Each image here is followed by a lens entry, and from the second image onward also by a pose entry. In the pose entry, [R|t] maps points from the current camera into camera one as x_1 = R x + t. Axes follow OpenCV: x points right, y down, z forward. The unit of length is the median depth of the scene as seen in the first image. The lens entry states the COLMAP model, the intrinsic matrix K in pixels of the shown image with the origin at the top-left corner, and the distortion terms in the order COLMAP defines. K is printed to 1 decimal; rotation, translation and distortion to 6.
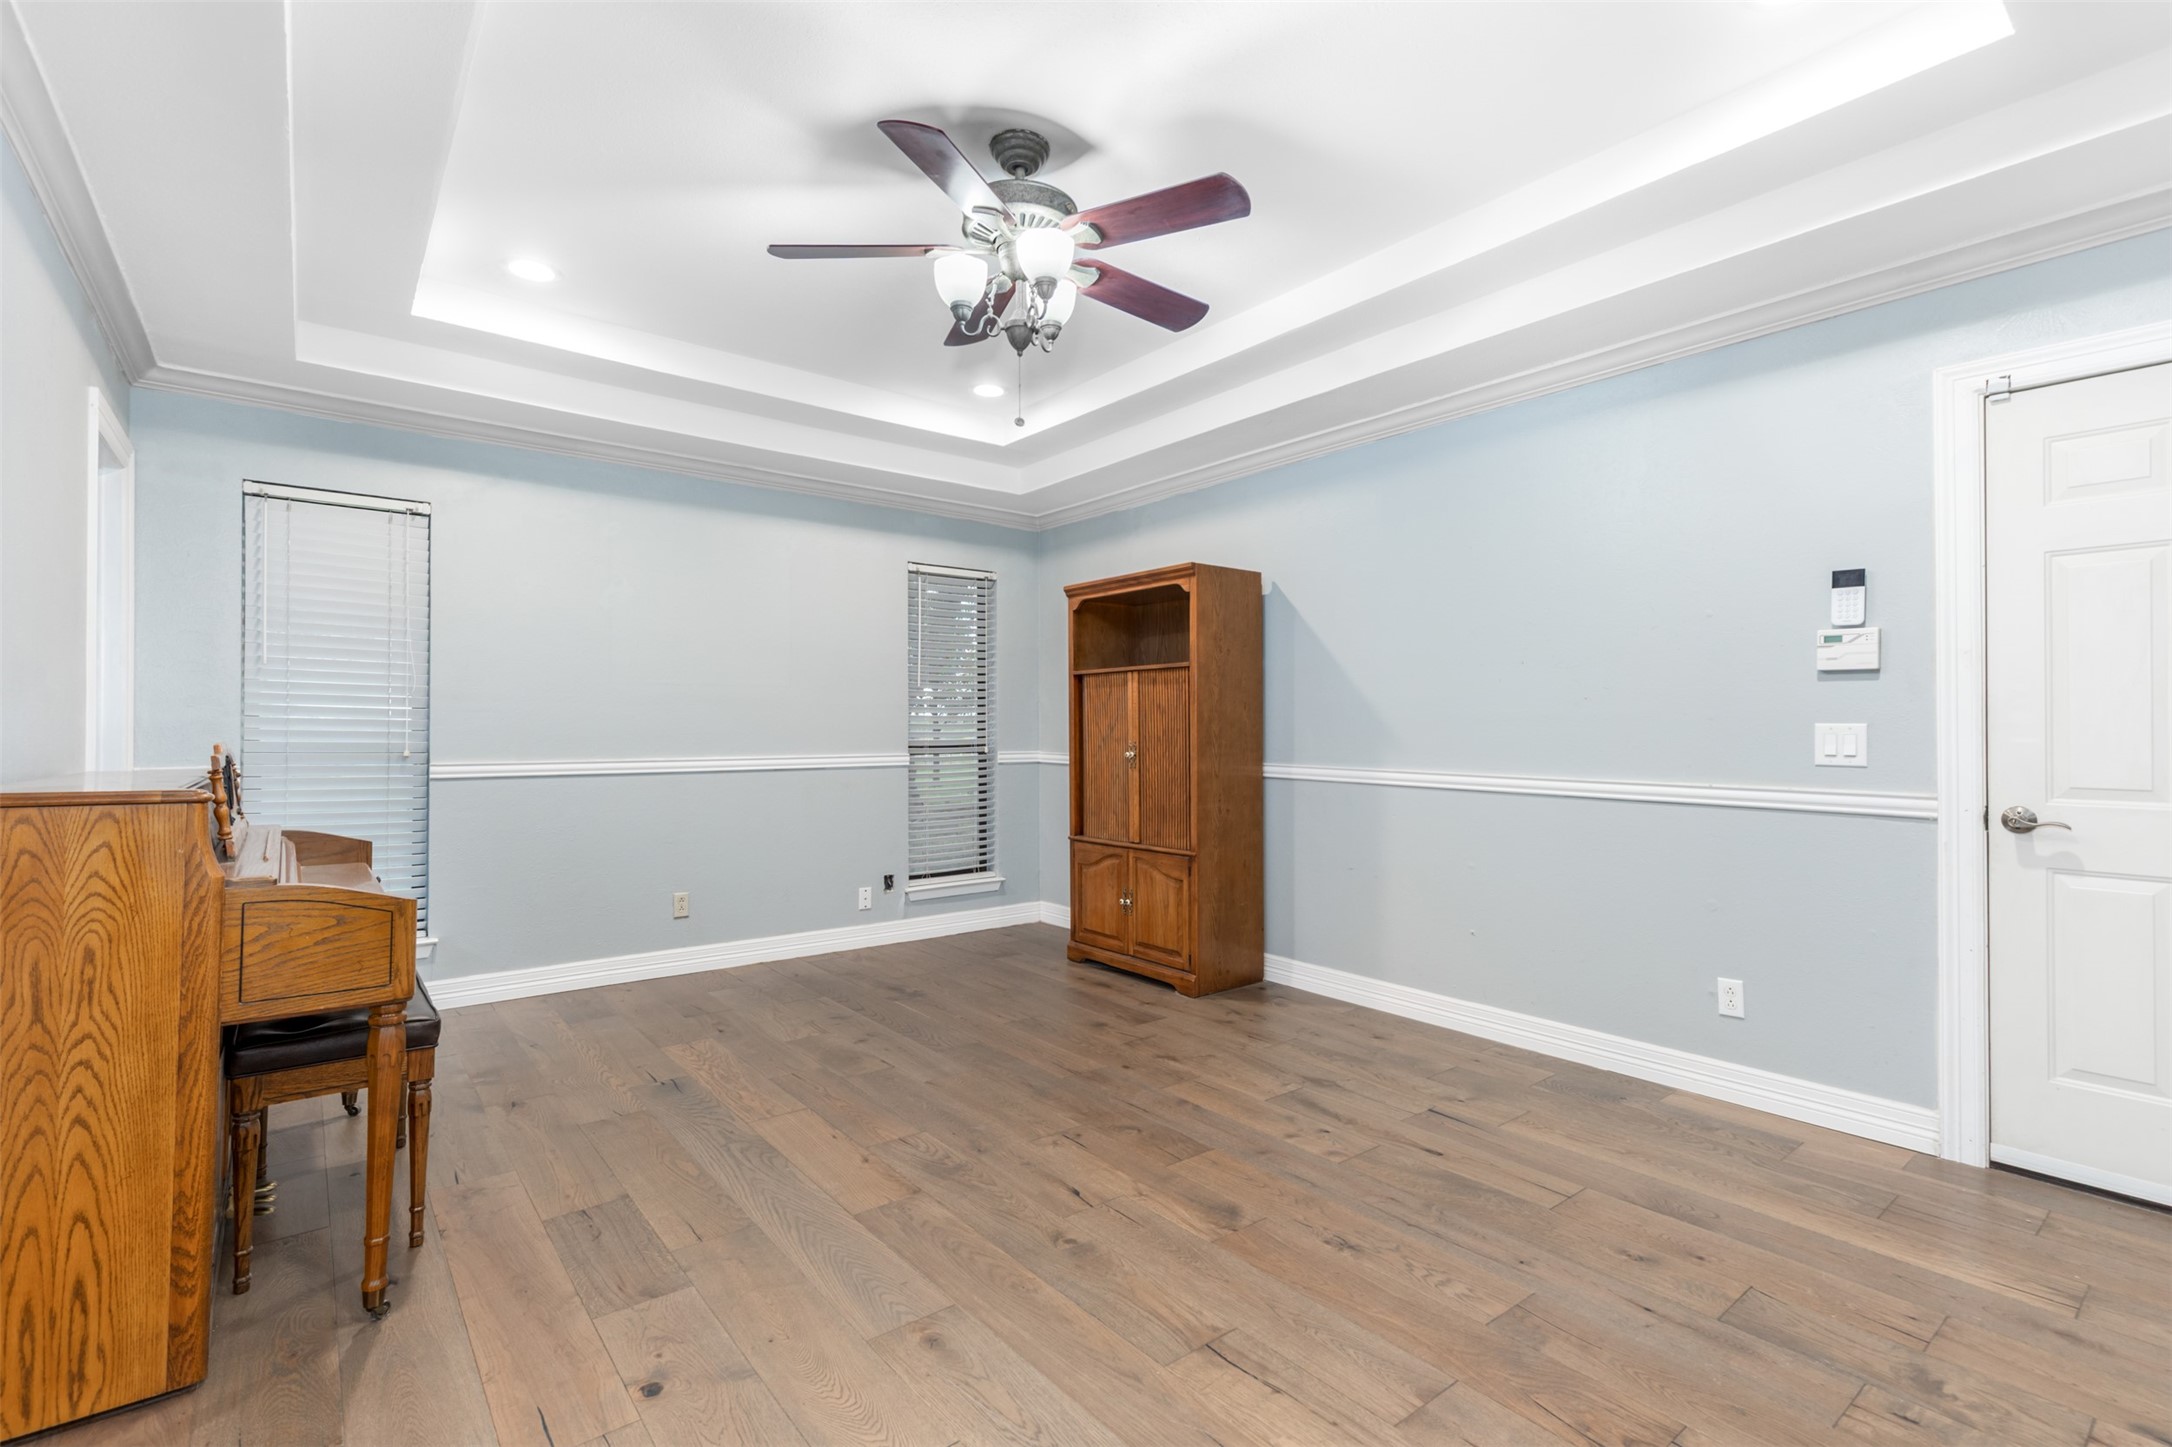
lens RADIAL K [[950.5, 0, 1086.0], [0, 950.5, 723.5], [0, 0, 1]] dist [0.000037, -0.000077]
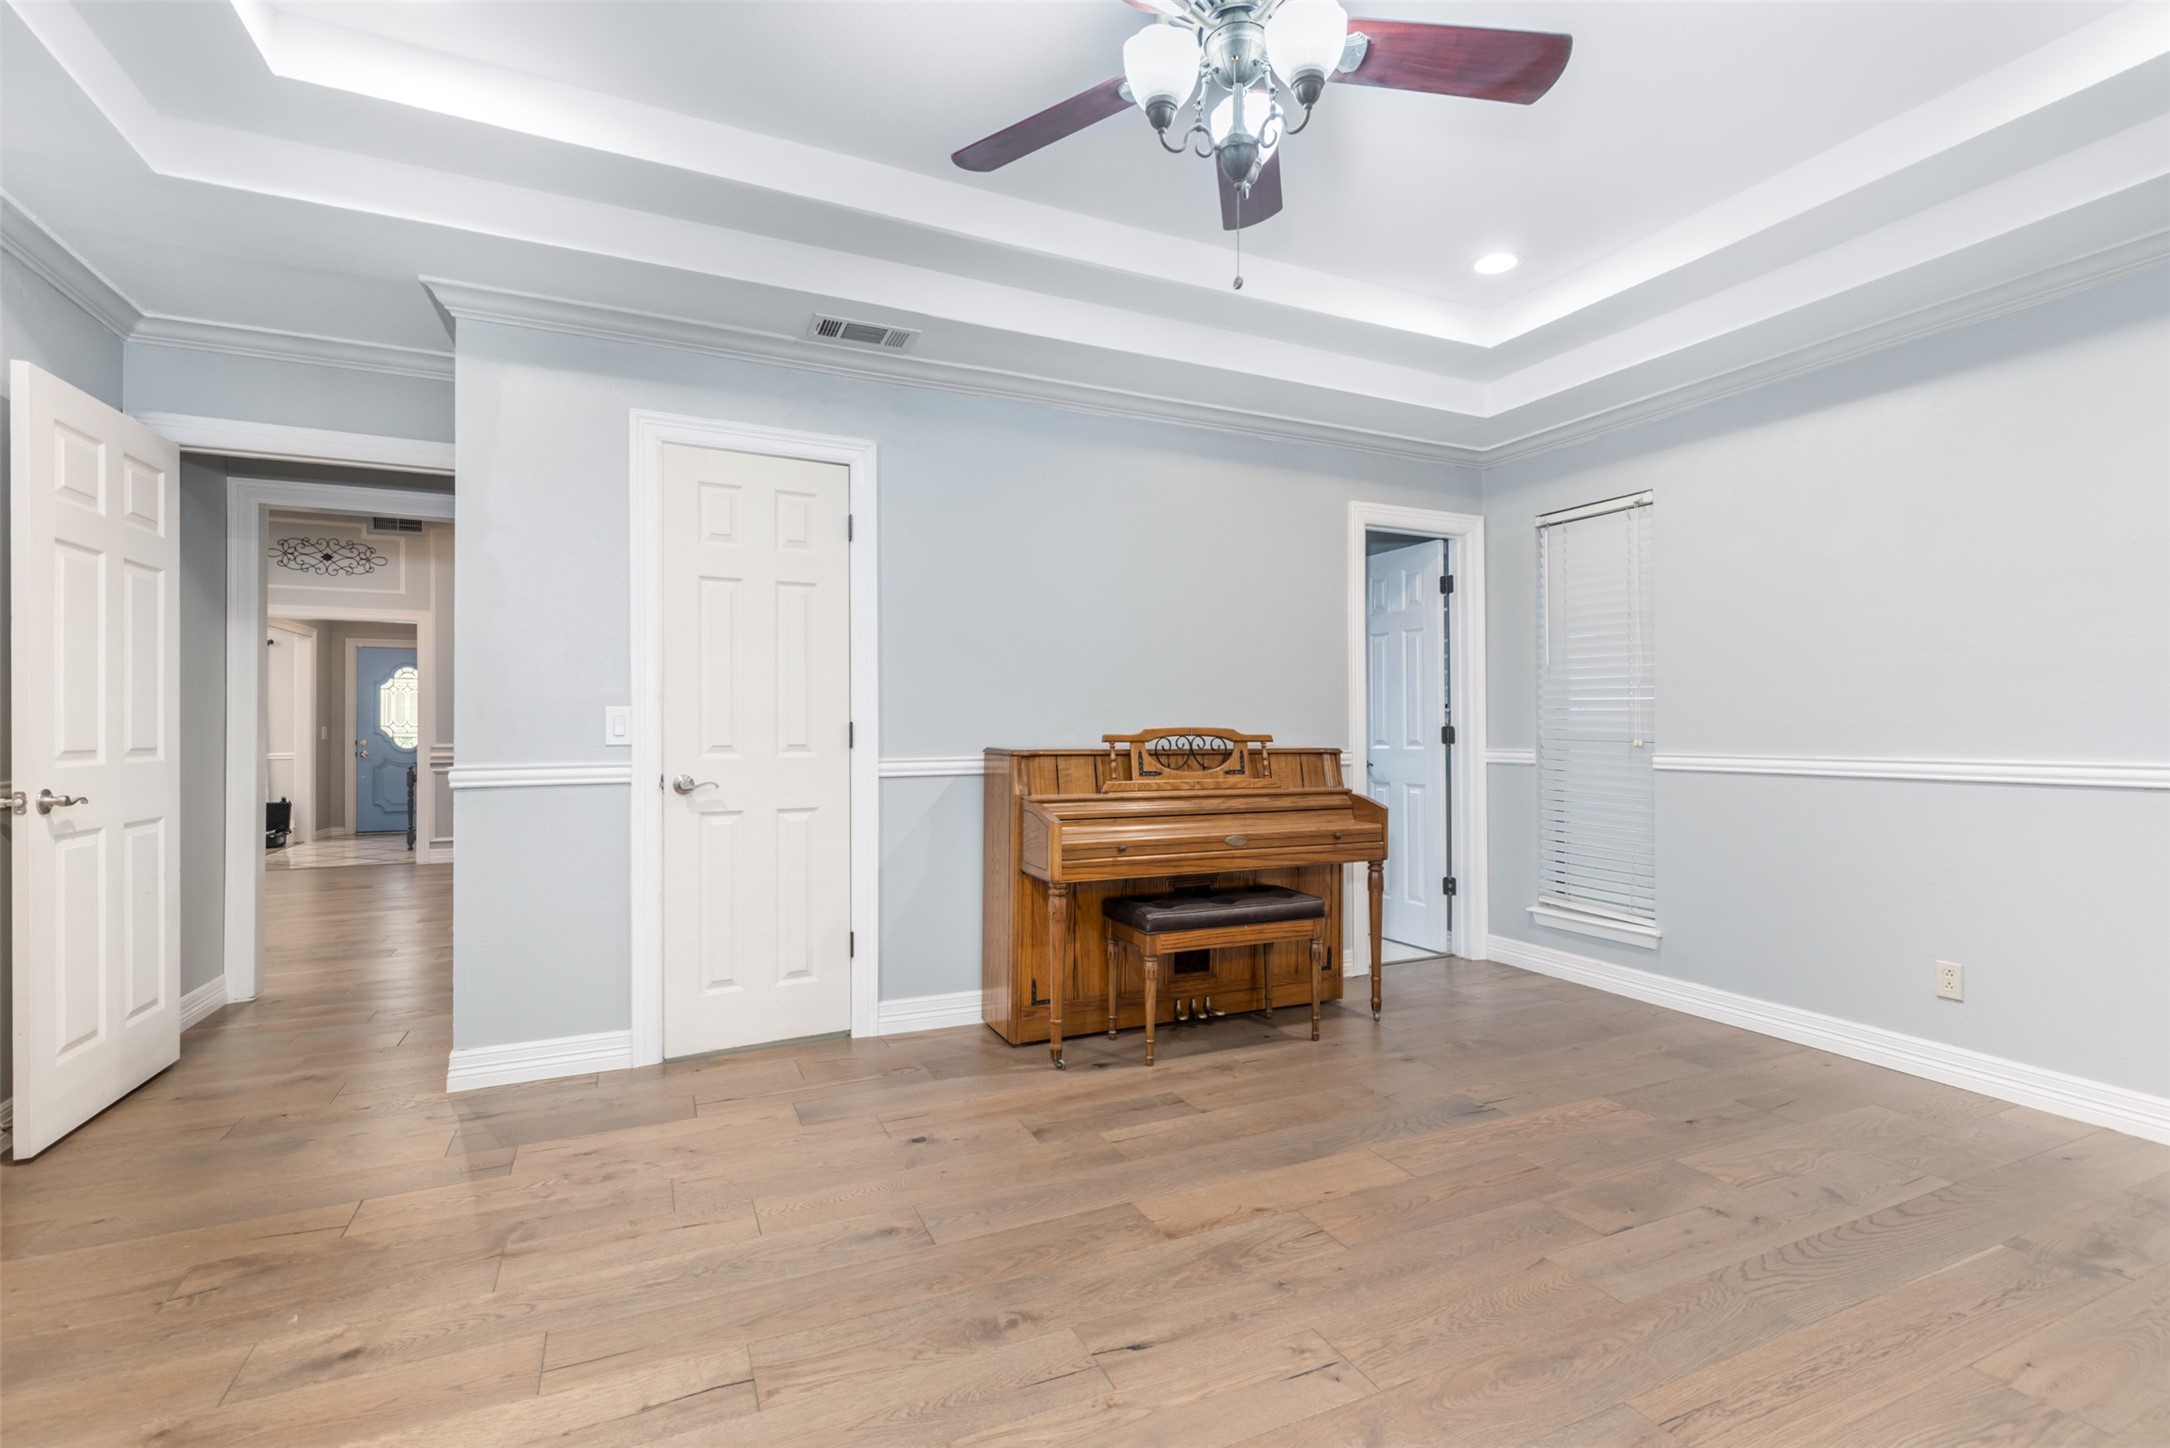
lens RADIAL K [[949.7, 0, 1085.0], [0, 949.7, 724.0], [0, 0, 1]] dist [0.000037, -0.000077]
pose [[-0.207647, -0.002427, -0.978201, 0.614943], [0.010327, 0.999936, -0.004673, 0.015801], [0.978149, -0.011072, -0.207609, 0.966821]]
